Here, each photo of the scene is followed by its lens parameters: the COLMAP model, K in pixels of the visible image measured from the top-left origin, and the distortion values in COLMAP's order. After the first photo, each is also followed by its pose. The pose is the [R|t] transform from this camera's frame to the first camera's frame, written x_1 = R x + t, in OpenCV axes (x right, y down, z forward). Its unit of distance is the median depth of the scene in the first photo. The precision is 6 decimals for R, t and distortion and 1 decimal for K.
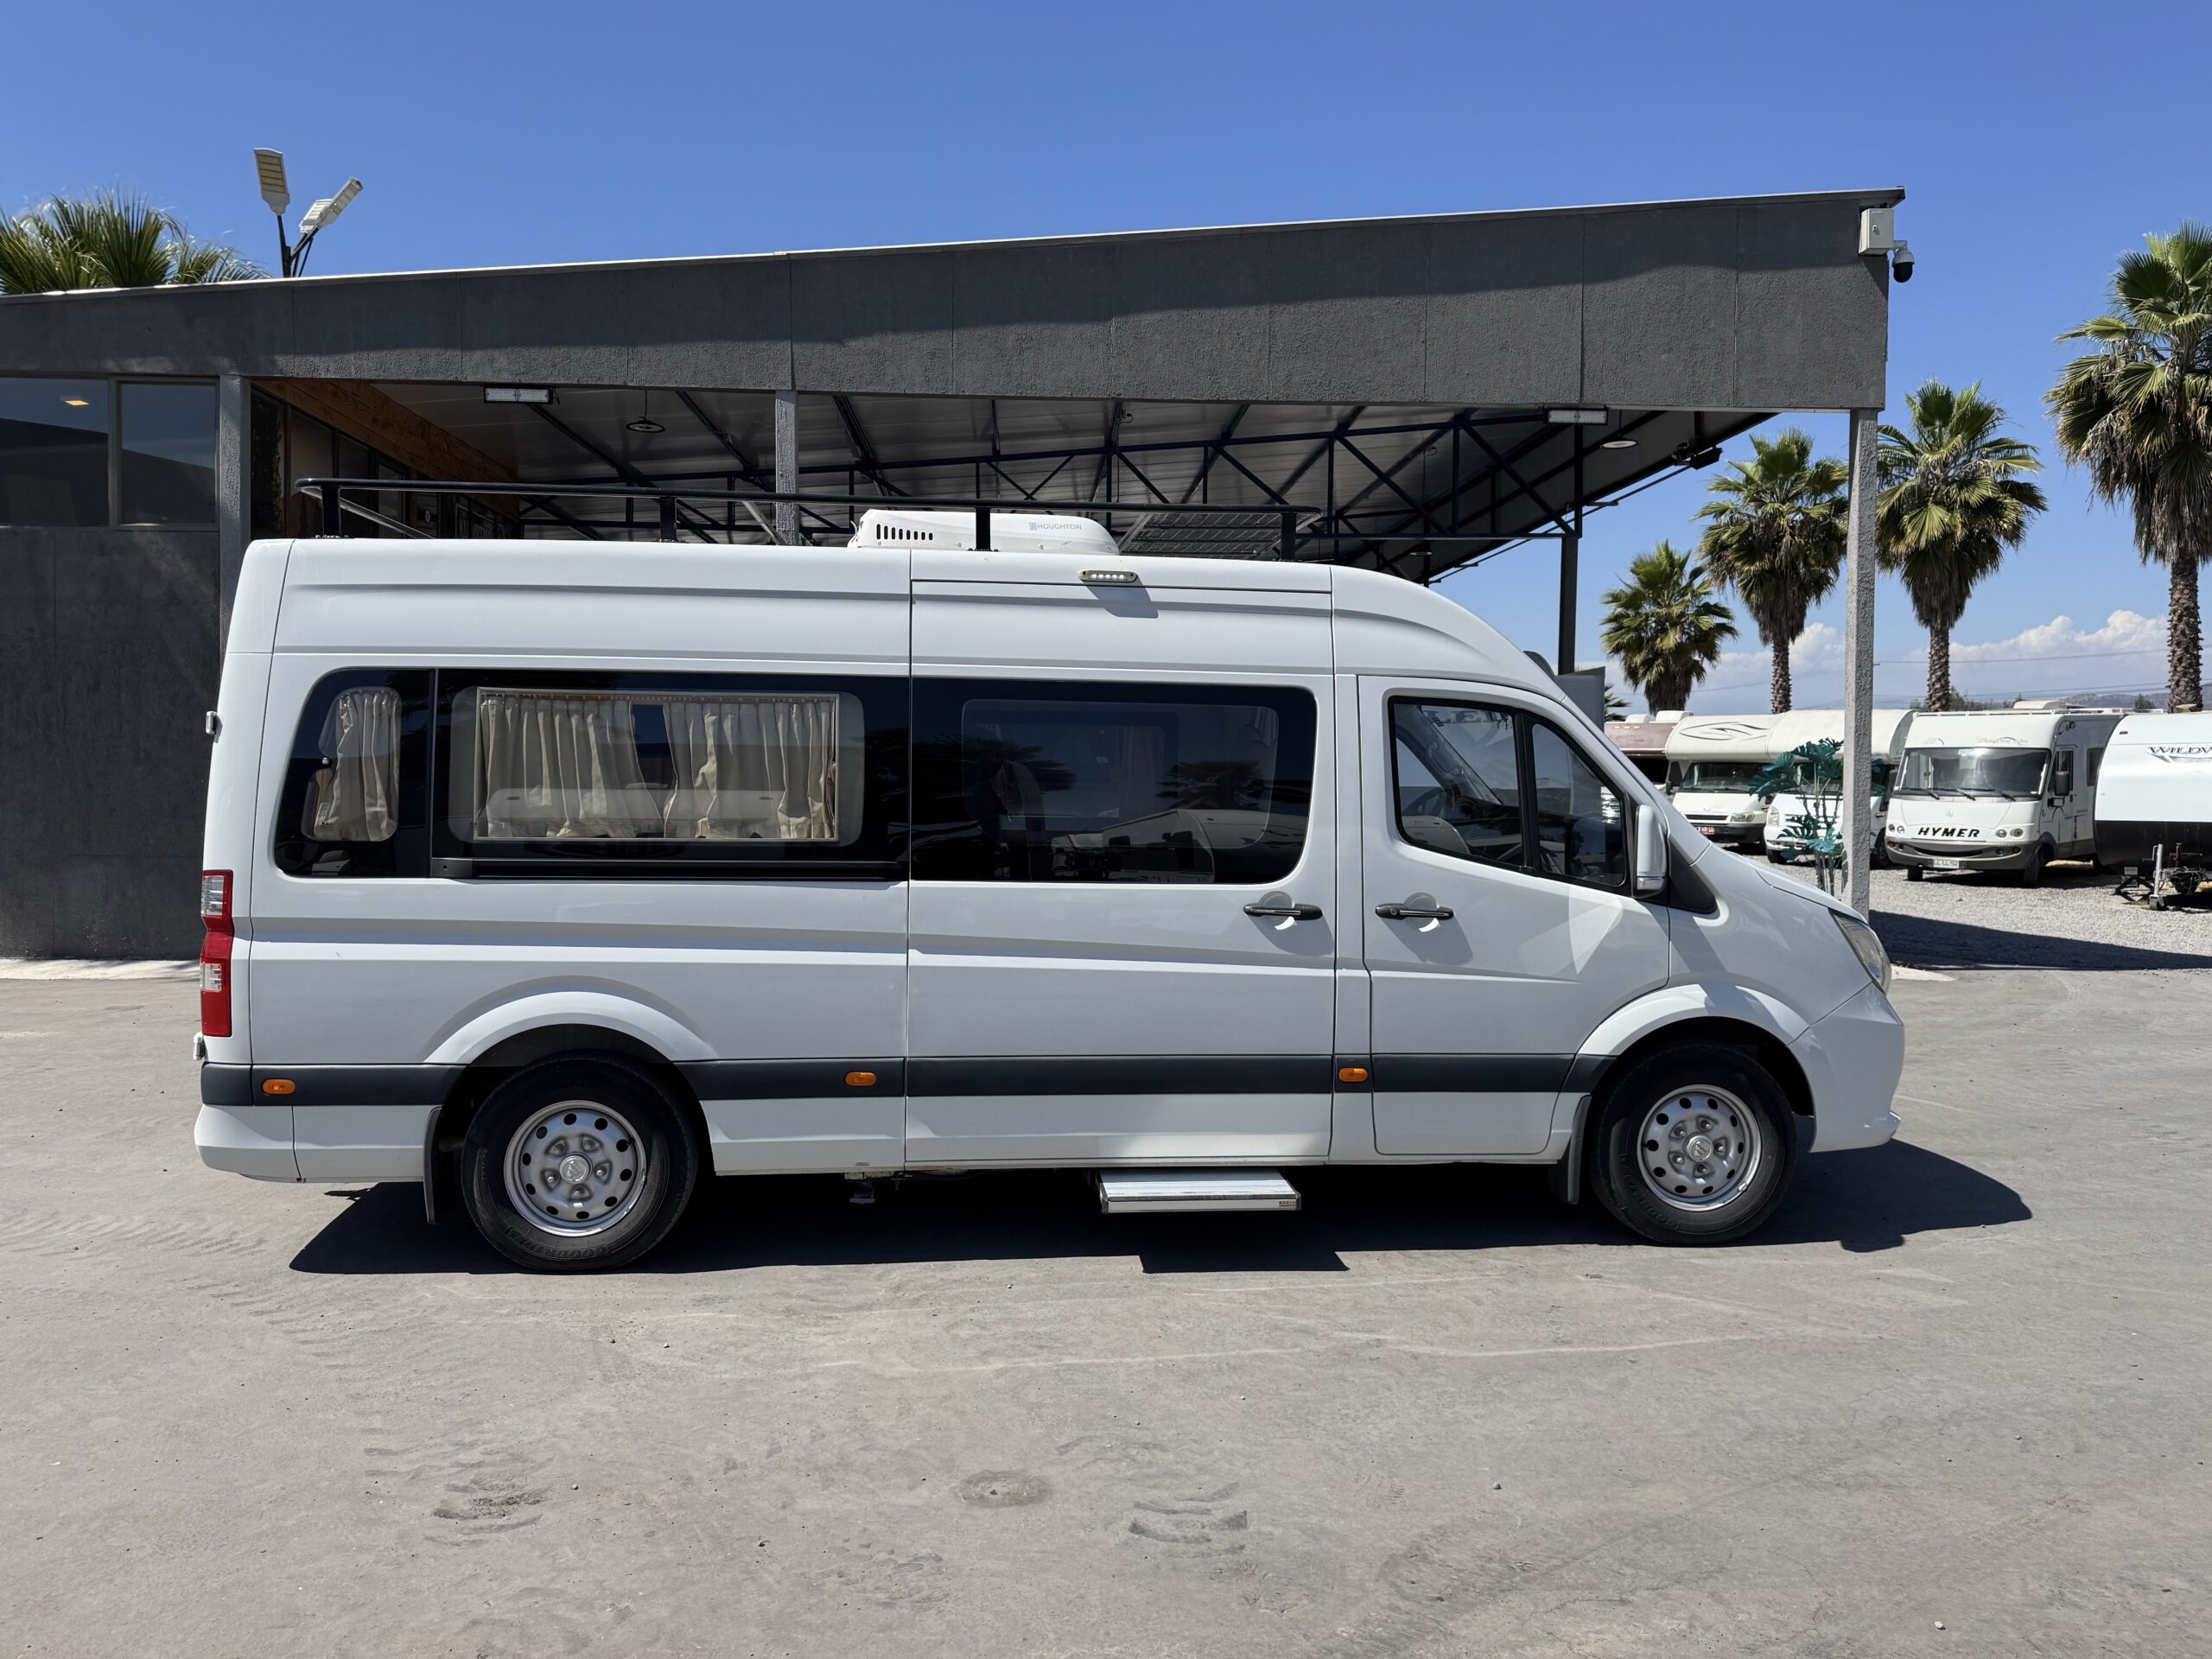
lens RADIAL K [[1550.5, 0, 1106.0], [0, 1550.5, 829.5], [0, 0, 1]] dist [0.100580, -0.171909]
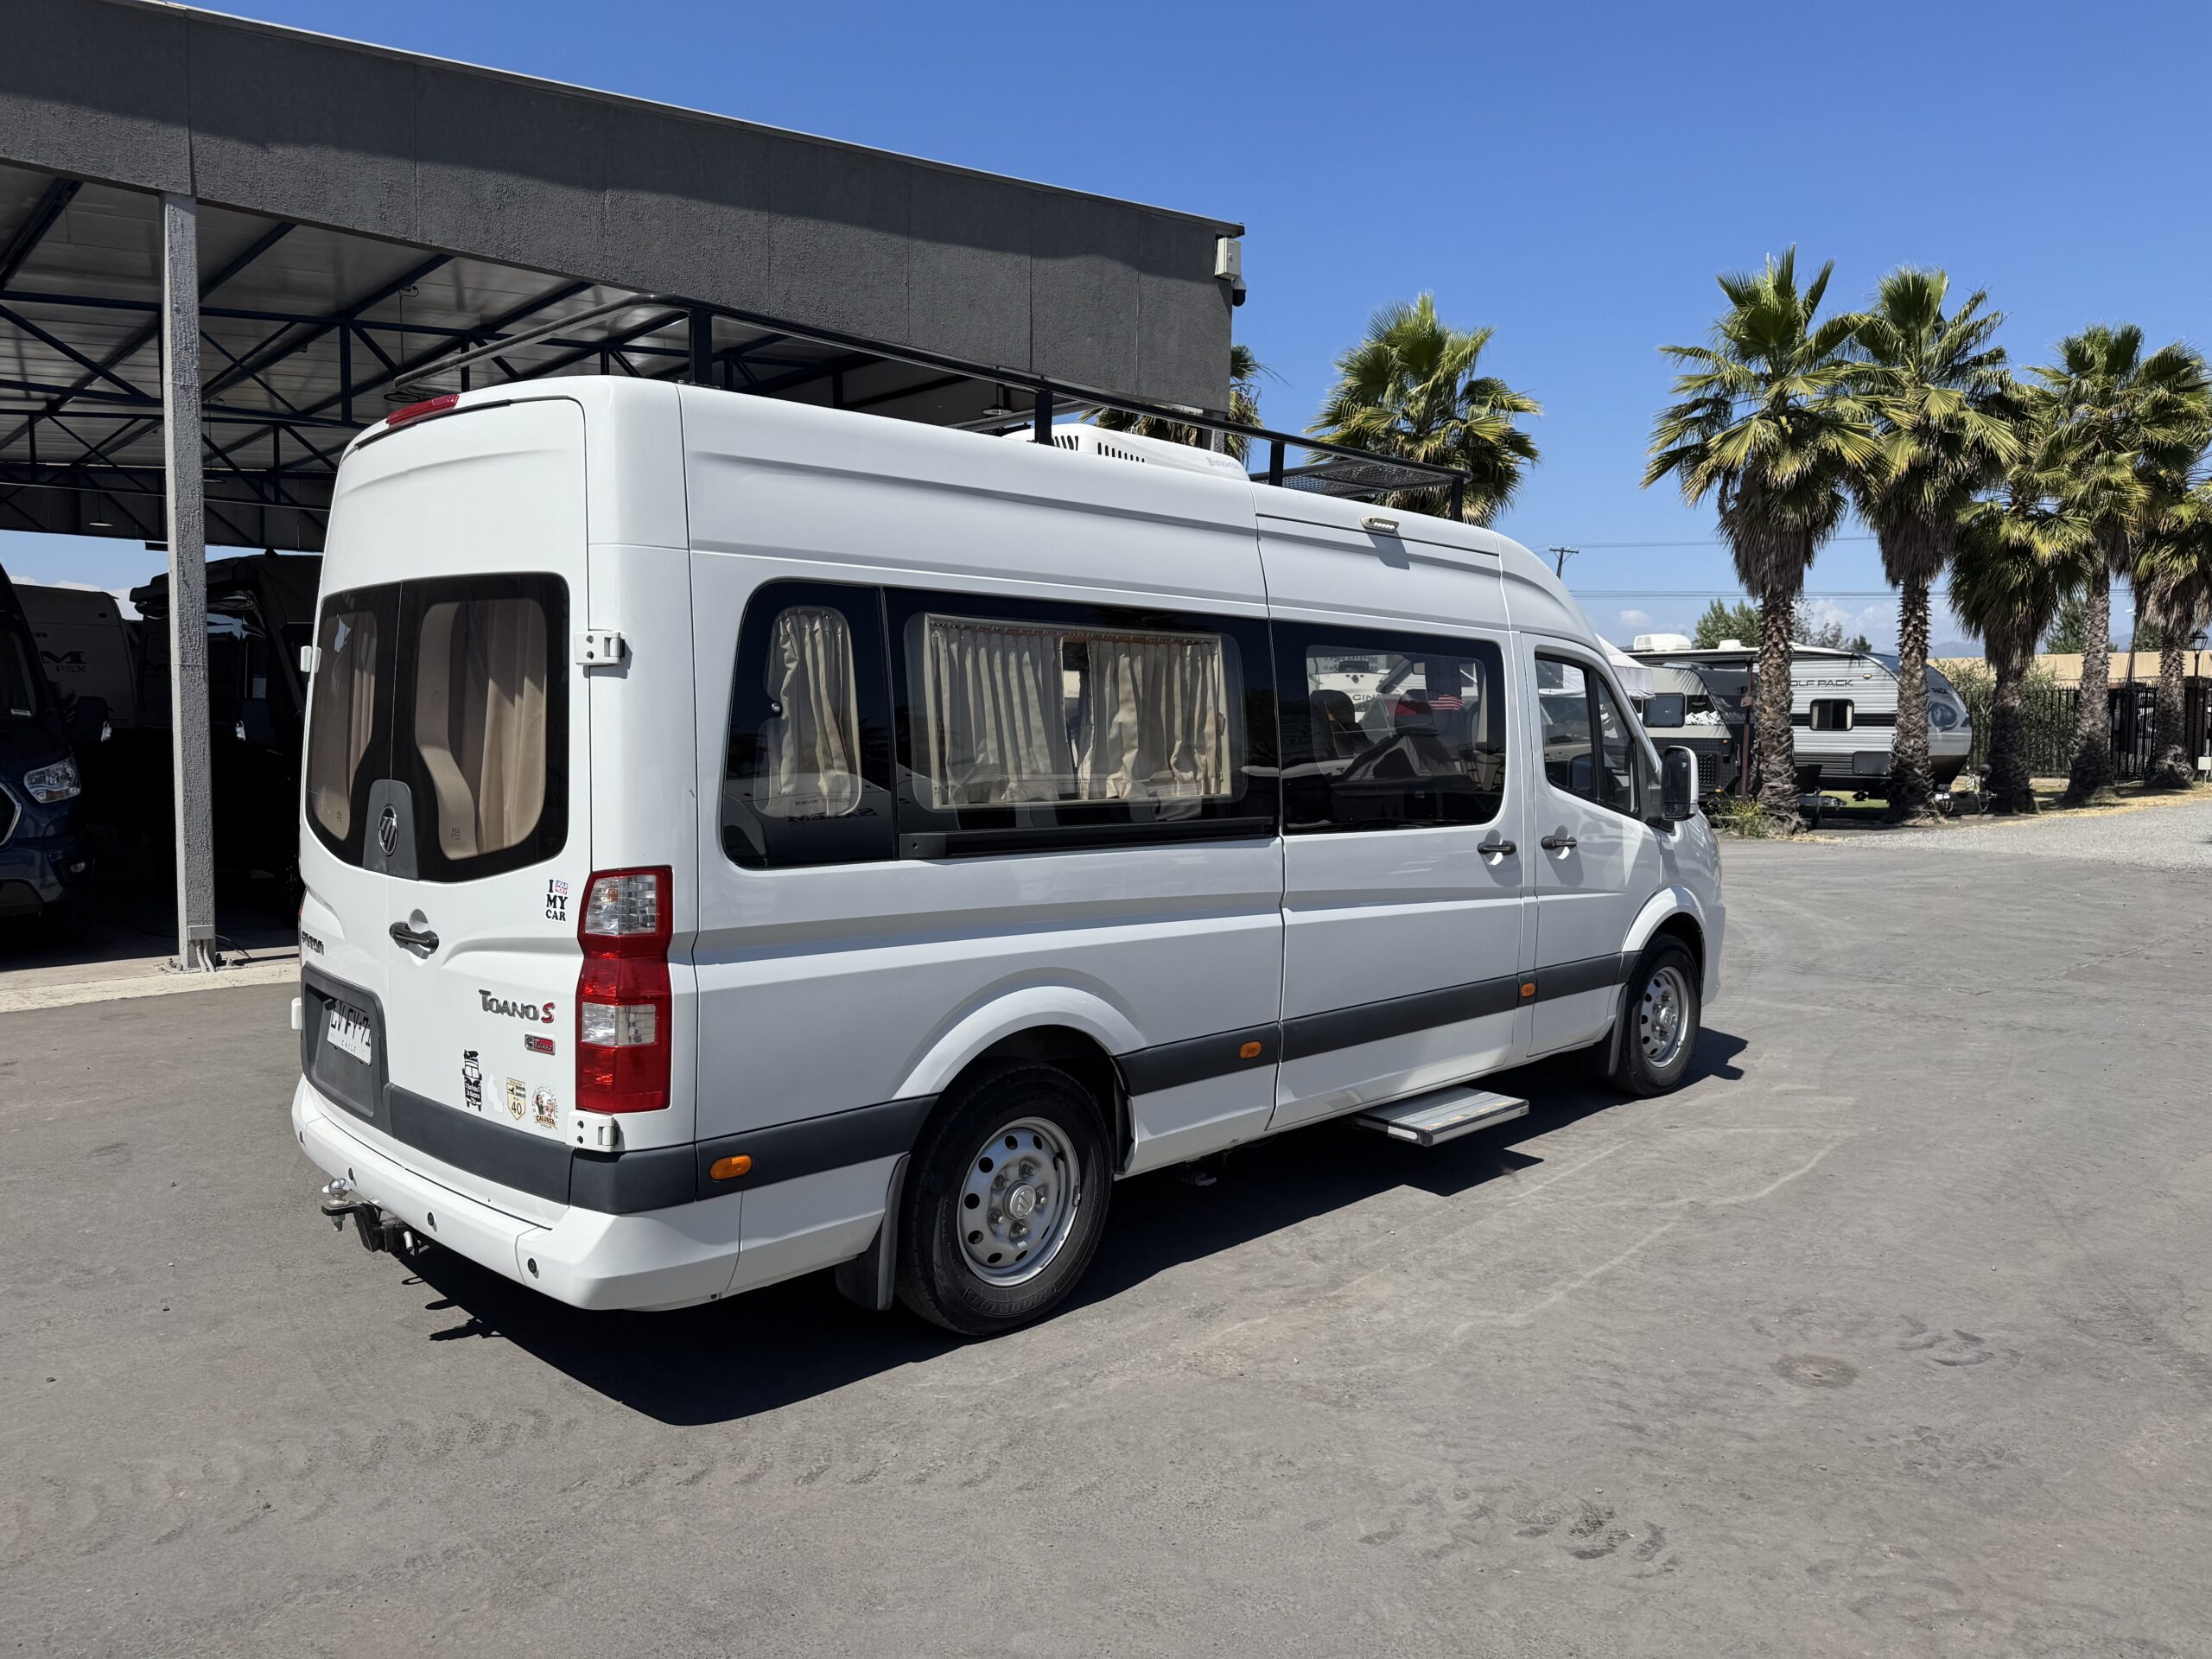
lens RADIAL K [[1555.1, 0, 1106.0], [0, 1555.1, 829.5], [0, 0, 1]] dist [0.048294, -0.063272]
pose [[0.765799, -0.045131, 0.641495, -0.833366], [0.020944, 0.998756, 0.045263, -0.016370], [-0.642739, -0.021227, 0.765791, 0.352075]]
